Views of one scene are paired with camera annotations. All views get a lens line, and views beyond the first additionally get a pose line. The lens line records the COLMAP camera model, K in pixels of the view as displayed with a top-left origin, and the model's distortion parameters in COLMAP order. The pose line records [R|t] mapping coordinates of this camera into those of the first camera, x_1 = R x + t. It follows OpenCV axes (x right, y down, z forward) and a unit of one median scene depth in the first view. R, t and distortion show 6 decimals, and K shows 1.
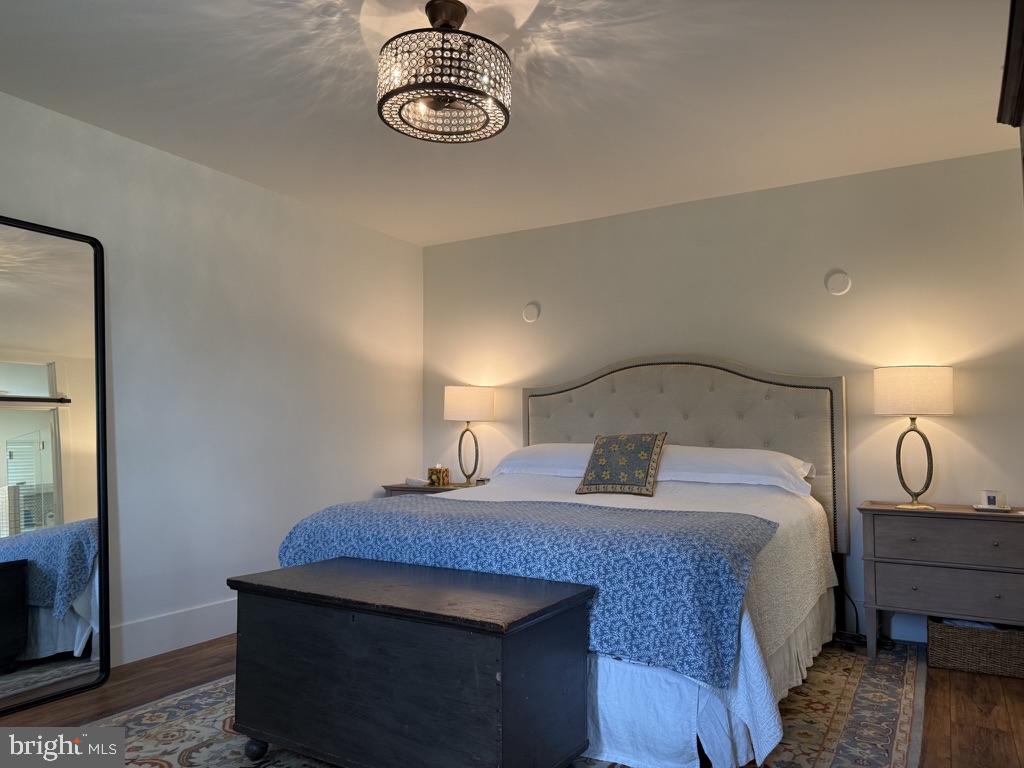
lens RADIAL K [[718.8, 0, 510.3], [0, 718.8, 396.3], [0, 0, 1]] dist [0.090732, -0.102161]
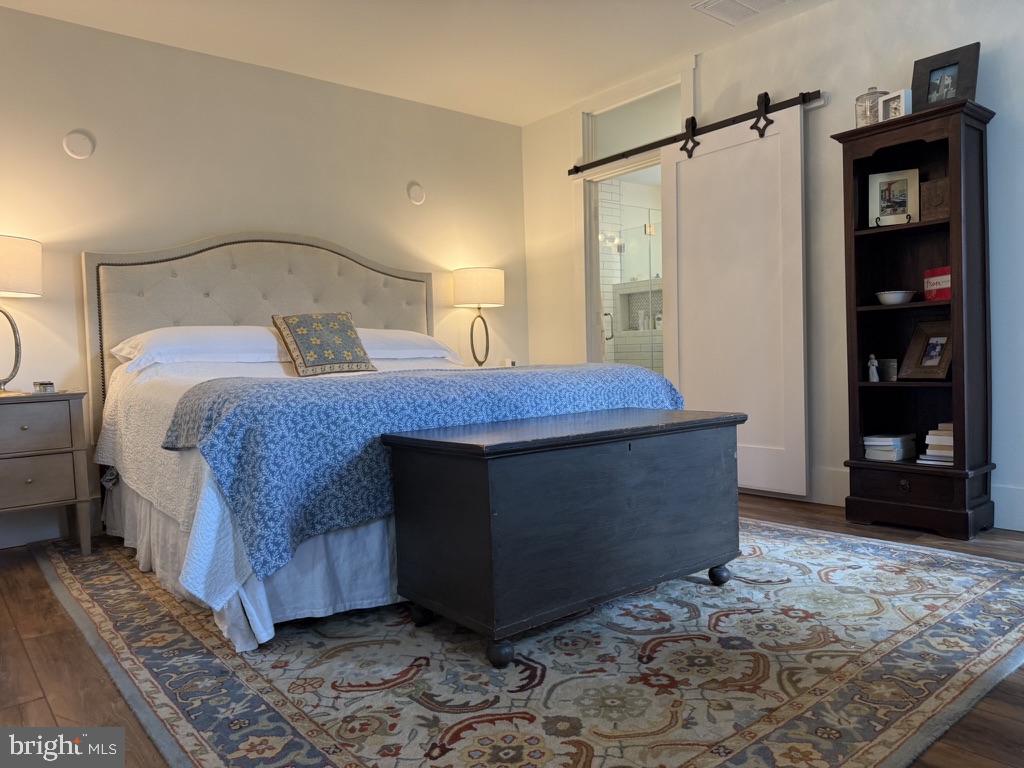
lens RADIAL K [[728.4, 0, 527.8], [0, 728.4, 384.6], [0, 0, 1]] dist [0.080934, -0.099470]
pose [[0.317862, -0.047596, 0.946942, -0.803842], [-0.011845, 0.998462, 0.054161, 0.111688], [-0.948063, -0.028432, 0.316809, 0.545912]]
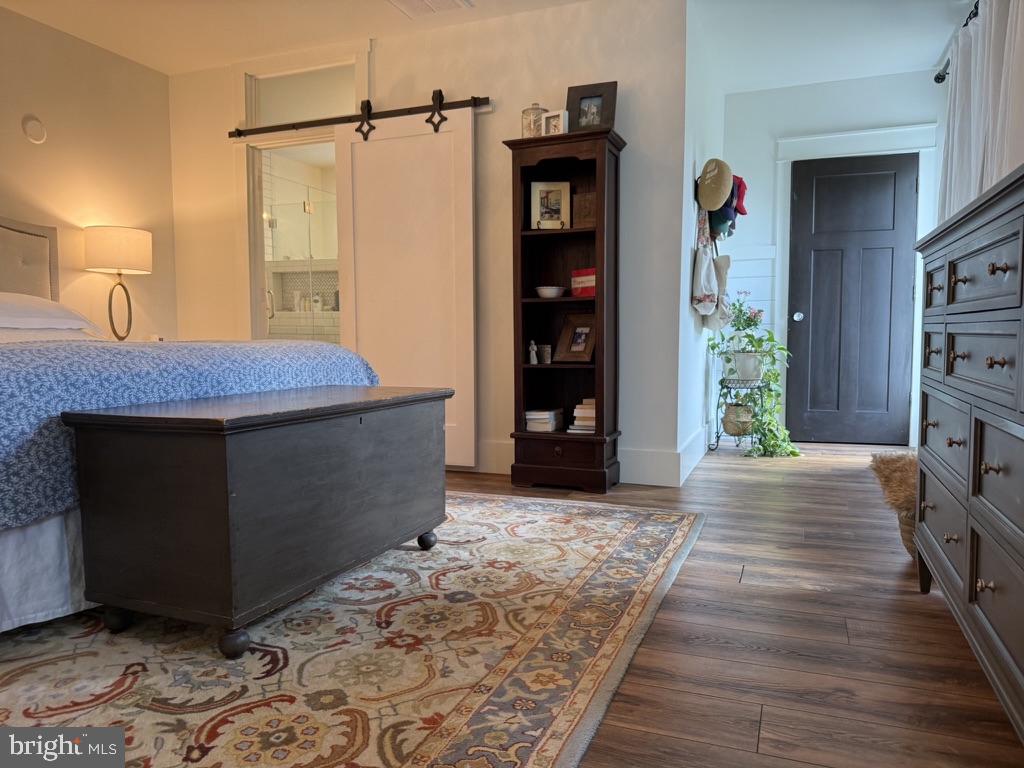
lens RADIAL K [[718.8, 0, 510.3], [0, 718.8, 396.3], [0, 0, 1]] dist [0.090732, -0.102161]
pose [[-0.157053, -0.079571, 0.984379, -0.816307], [-0.044897, 0.996294, 0.073371, 0.126610], [-0.986569, -0.032673, -0.160043, 0.638643]]
